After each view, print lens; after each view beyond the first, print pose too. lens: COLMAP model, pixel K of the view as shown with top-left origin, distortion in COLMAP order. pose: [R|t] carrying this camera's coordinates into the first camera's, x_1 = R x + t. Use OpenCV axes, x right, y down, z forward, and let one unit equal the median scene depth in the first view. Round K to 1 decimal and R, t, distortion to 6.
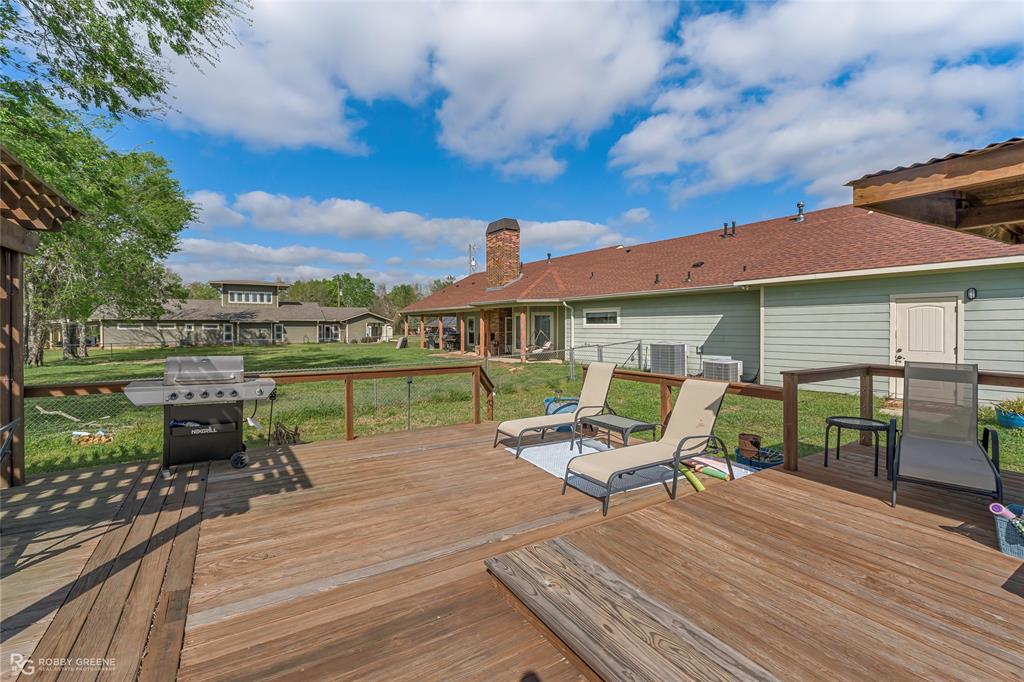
lens RADIAL K [[470.5, 0, 512.0], [0, 470.5, 341.0], [0, 0, 1]] dist [0.000156, 0.000051]
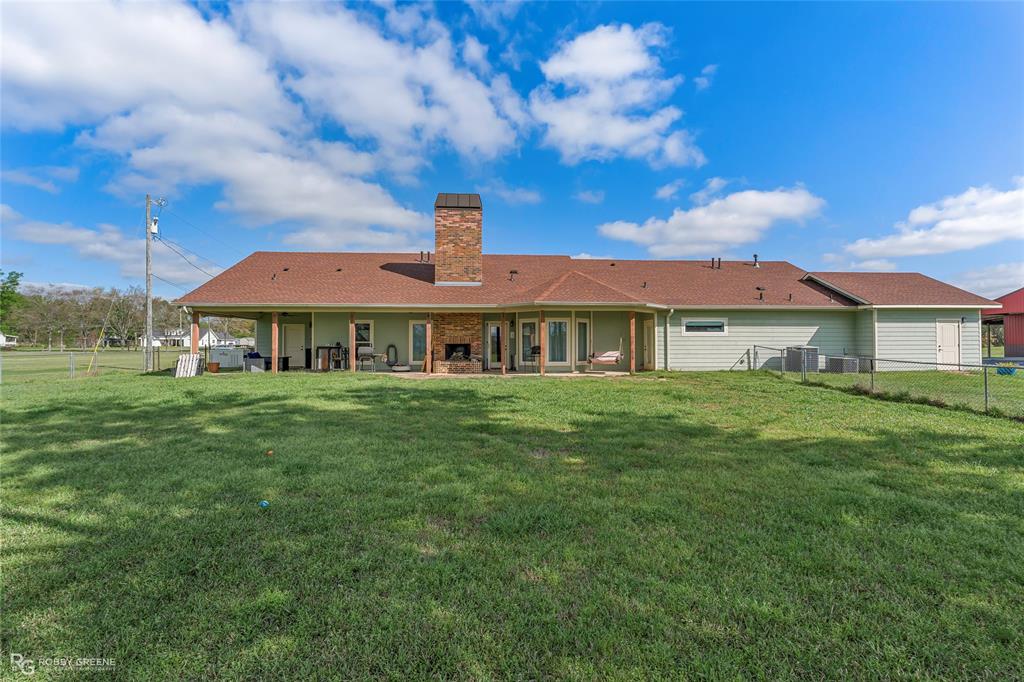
lens RADIAL K [[470.5, 0, 512.0], [0, 470.5, 341.0], [0, 0, 1]] dist [0.000156, 0.000051]
pose [[0.485201, 0.004260, 0.874392, -0.978745], [0.026465, 0.999458, -0.019555, -0.006359], [-0.874002, 0.032629, 0.484826, 0.864629]]
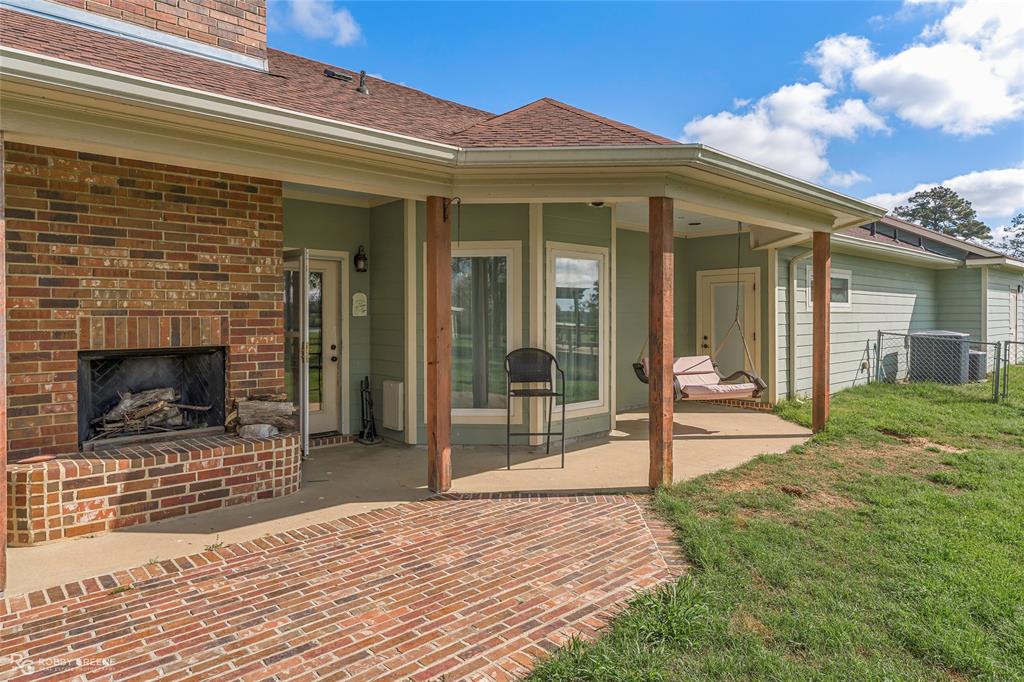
lens RADIAL K [[613.4, 0, 508.8], [0, 613.4, 319.5], [0, 0, 1]] dist [-0.003579, -0.000573]
pose [[-0.136667, -0.002296, 0.990614, -0.358911], [0.033413, 0.999418, 0.006927, -0.034894], [-0.990053, 0.034046, -0.136510, 1.398631]]
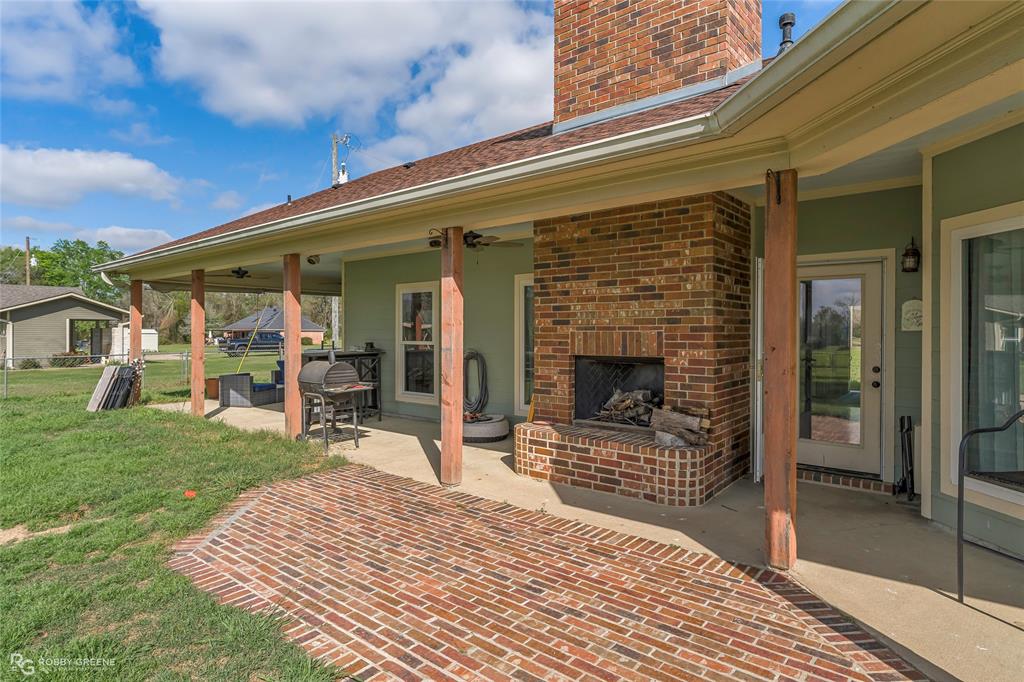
lens RADIAL K [[564.1, 0, 508.9], [0, 564.1, 332.3], [0, 0, 1]] dist [-0.002891, -0.000163]
pose [[0.959798, 0.001019, 0.280691, -0.214094], [0.007017, 0.999594, -0.027621, -0.030568], [-0.280606, 0.028480, 0.959401, 1.228092]]
